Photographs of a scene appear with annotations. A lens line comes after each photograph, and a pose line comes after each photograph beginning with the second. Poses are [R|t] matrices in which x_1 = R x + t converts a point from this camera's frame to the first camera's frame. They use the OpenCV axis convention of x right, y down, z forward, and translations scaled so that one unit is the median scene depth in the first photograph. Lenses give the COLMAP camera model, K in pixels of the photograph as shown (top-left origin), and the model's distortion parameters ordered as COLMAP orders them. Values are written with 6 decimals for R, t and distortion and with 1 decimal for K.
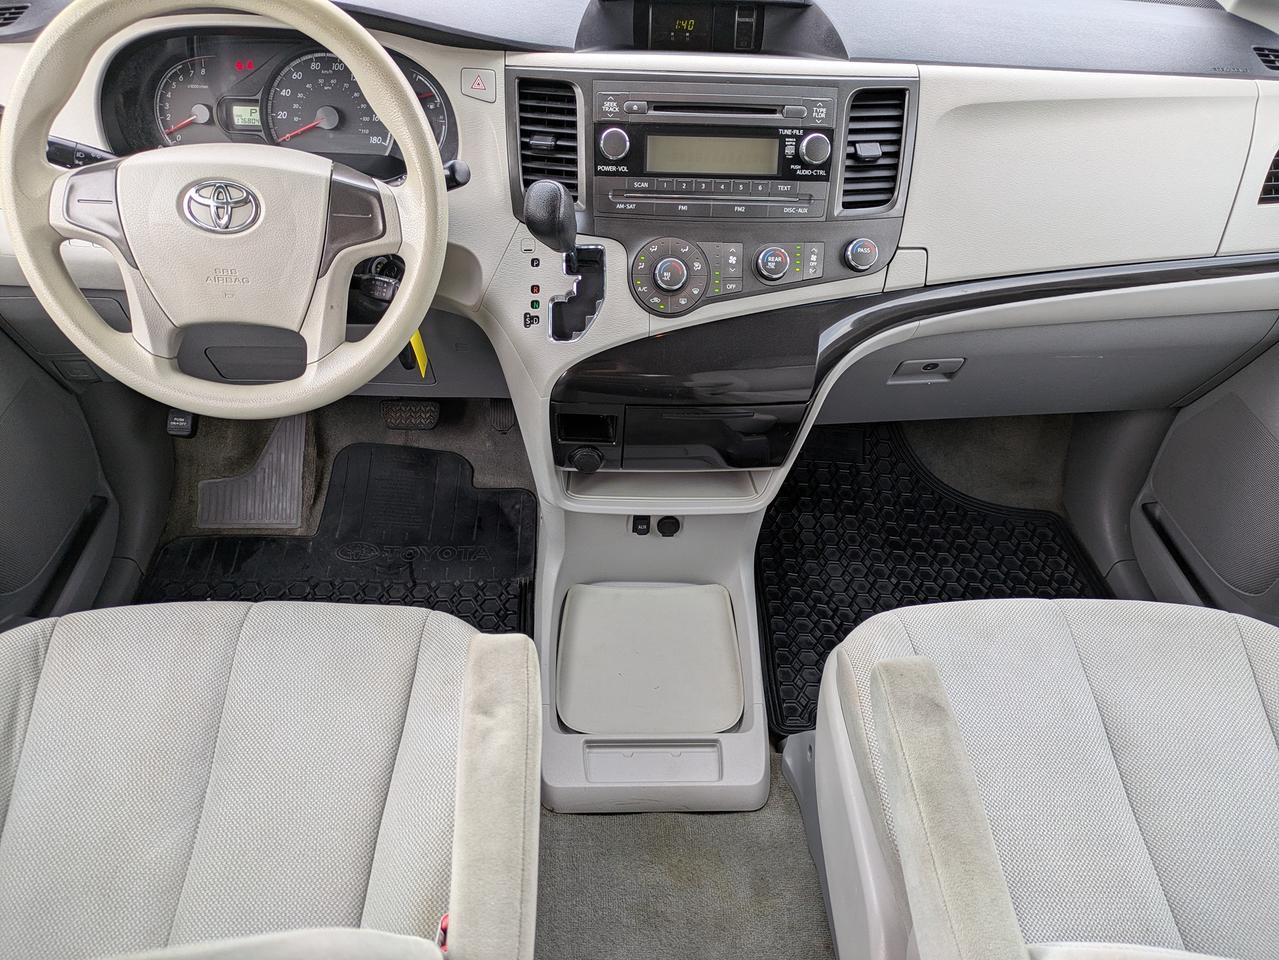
lens RADIAL K [[959.9, 0, 629.4], [0, 959.9, 477.6], [0, 0, 1]] dist [0.033457, -0.008177]
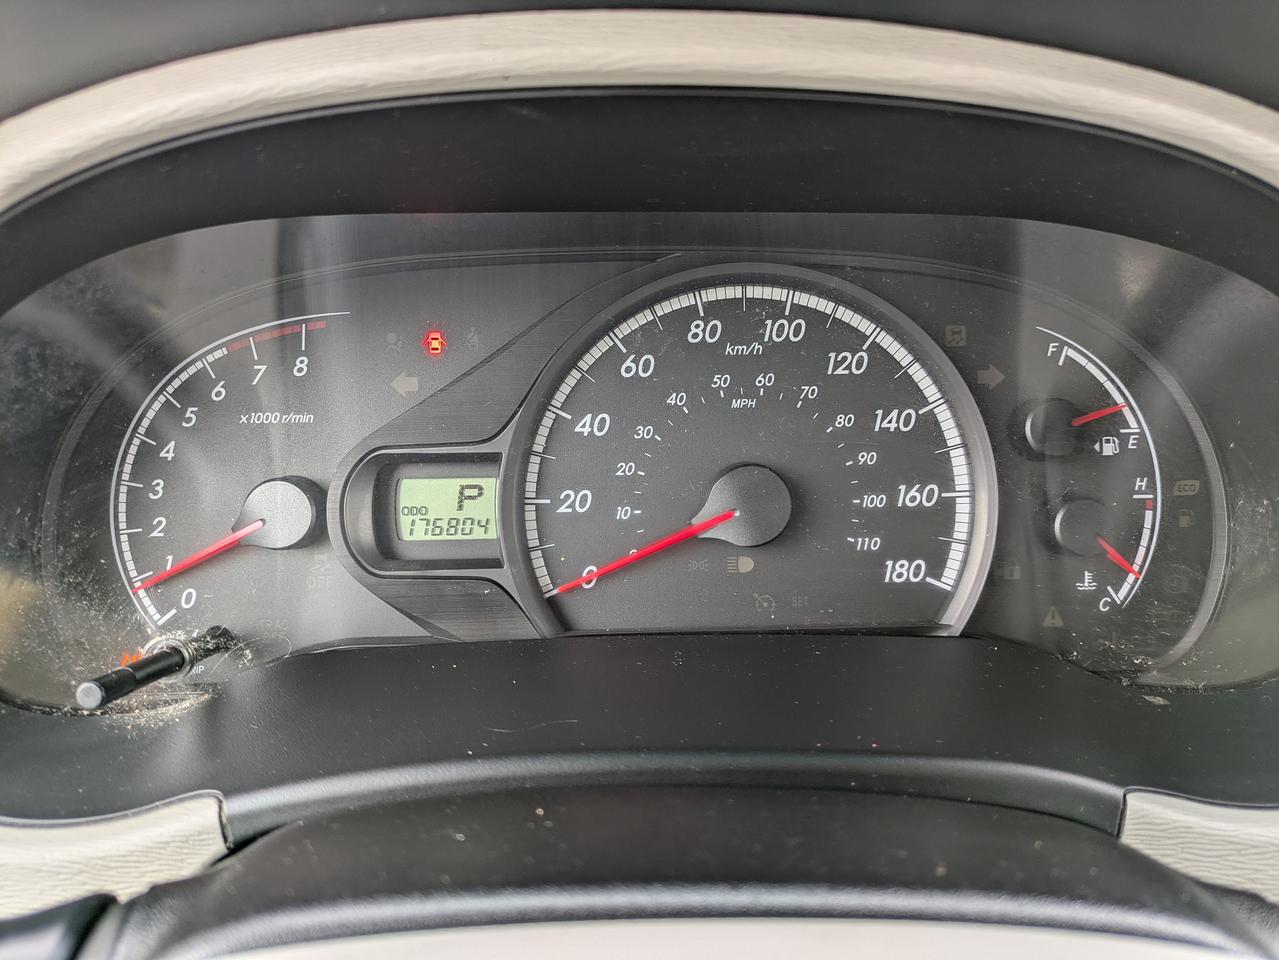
lens RADIAL K [[959.9, 0, 641.1], [0, 959.9, 487.7], [0, 0, 1]] dist [0.033457, -0.008177]
pose [[0.999356, -0.035674, 0.003777, -0.330091], [0.035226, 0.955964, -0.291364, -0.289036], [0.006783, 0.291309, 0.956605, 0.715896]]
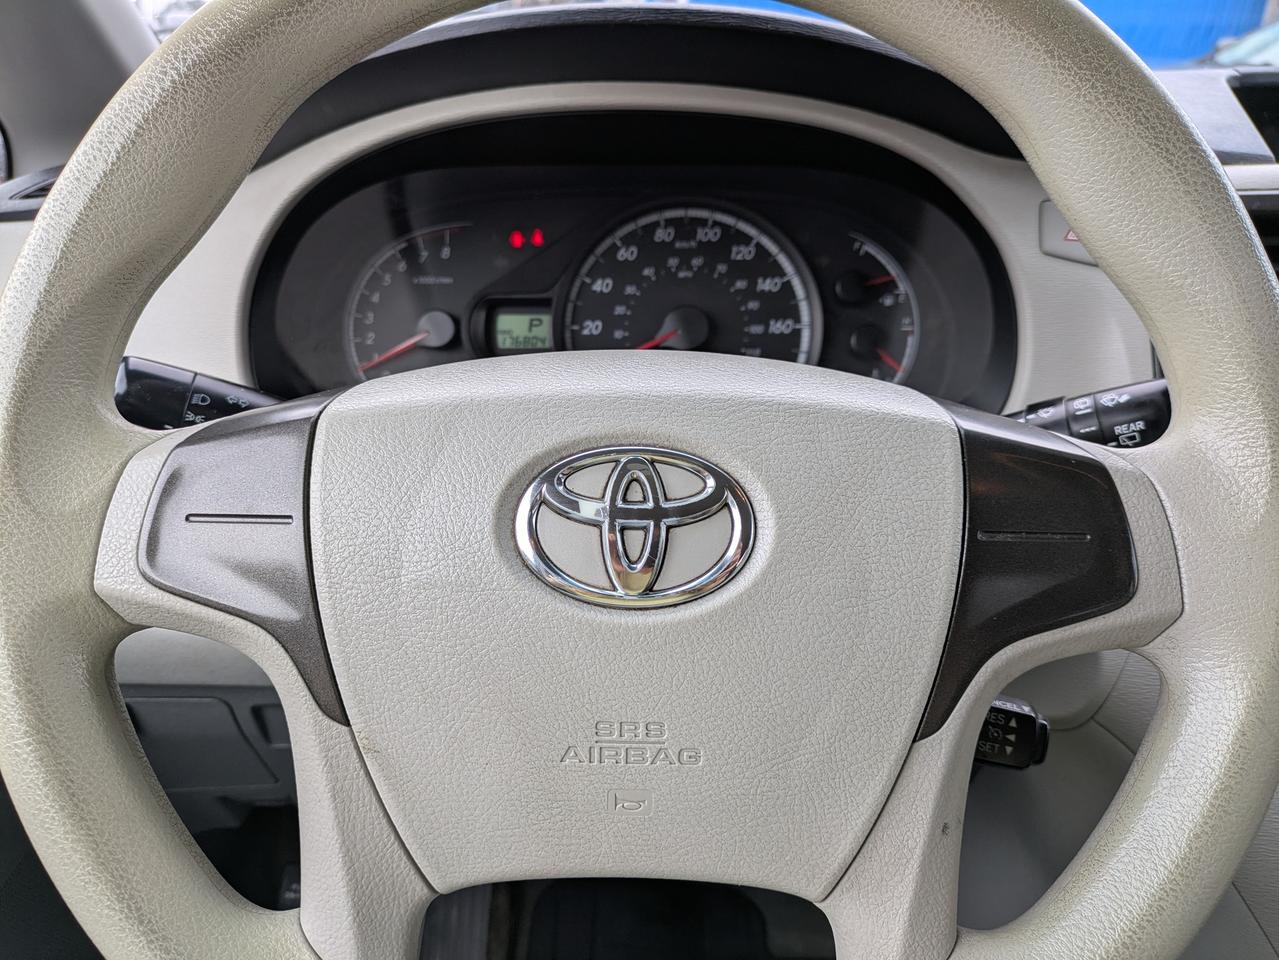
lens RADIAL K [[959.9, 0, 642.1], [0, 959.9, 482.9], [0, 0, 1]] dist [0.033457, -0.008177]
pose [[0.999087, -0.022438, -0.036352, -0.306435], [0.011889, 0.963378, -0.267882, -0.157858], [0.041031, 0.267205, 0.962766, 0.525426]]
